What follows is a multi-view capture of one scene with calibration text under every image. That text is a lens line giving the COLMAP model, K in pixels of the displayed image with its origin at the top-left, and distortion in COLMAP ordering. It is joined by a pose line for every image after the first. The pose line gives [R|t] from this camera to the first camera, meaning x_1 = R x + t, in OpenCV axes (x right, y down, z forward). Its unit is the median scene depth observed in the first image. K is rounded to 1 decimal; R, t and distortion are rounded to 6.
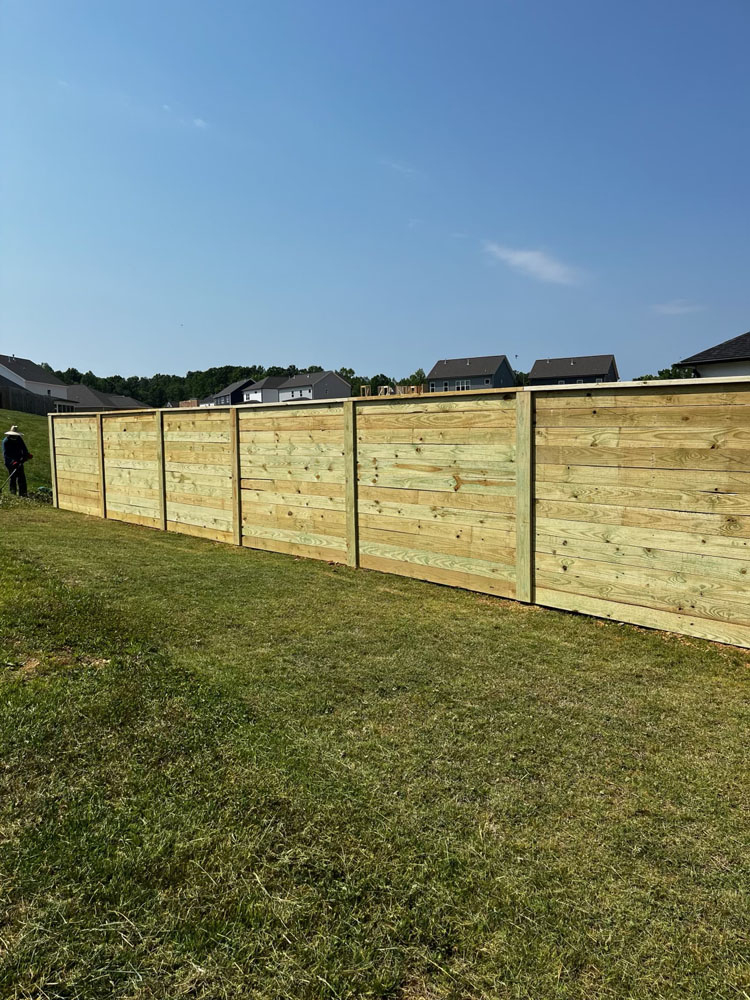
lens RADIAL K [[789.8, 0, 375.0], [0, 789.8, 500.0], [0, 0, 1]] dist [-0.002302, -0.001045]
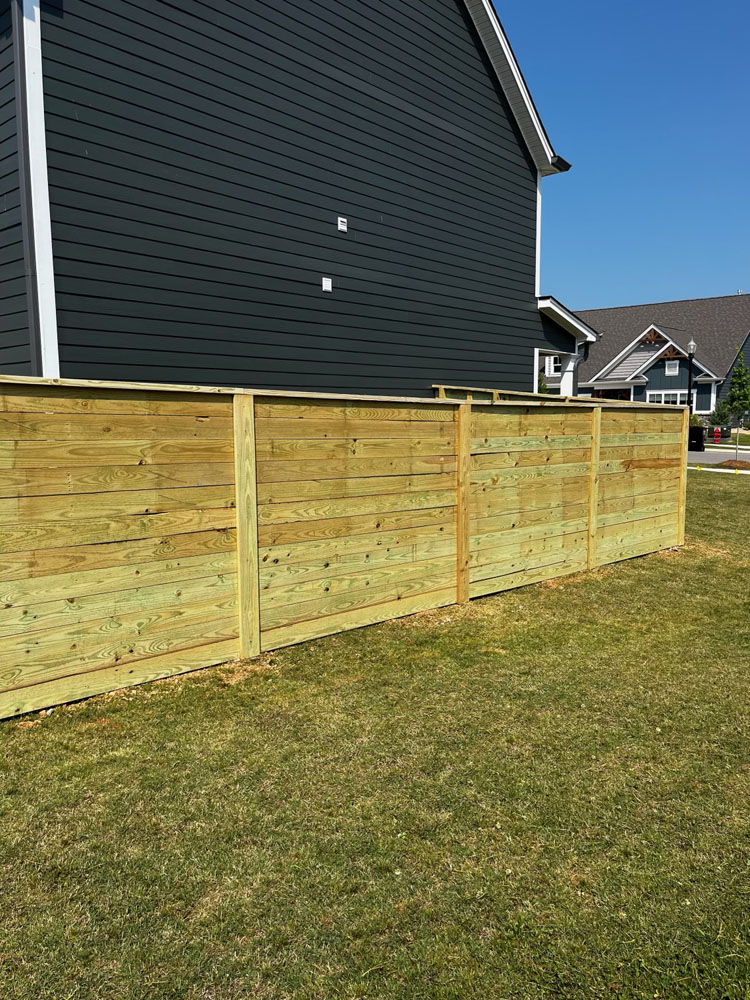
lens RADIAL K [[742.4, 0, 375.0], [0, 742.4, 500.0], [0, 0, 1]] dist [-0.001328, -0.000883]
pose [[-0.079852, -0.088737, 0.992849, -0.403455], [0.086970, 0.991611, 0.095621, -0.081010], [-0.993005, 0.093983, -0.071465, 0.793532]]
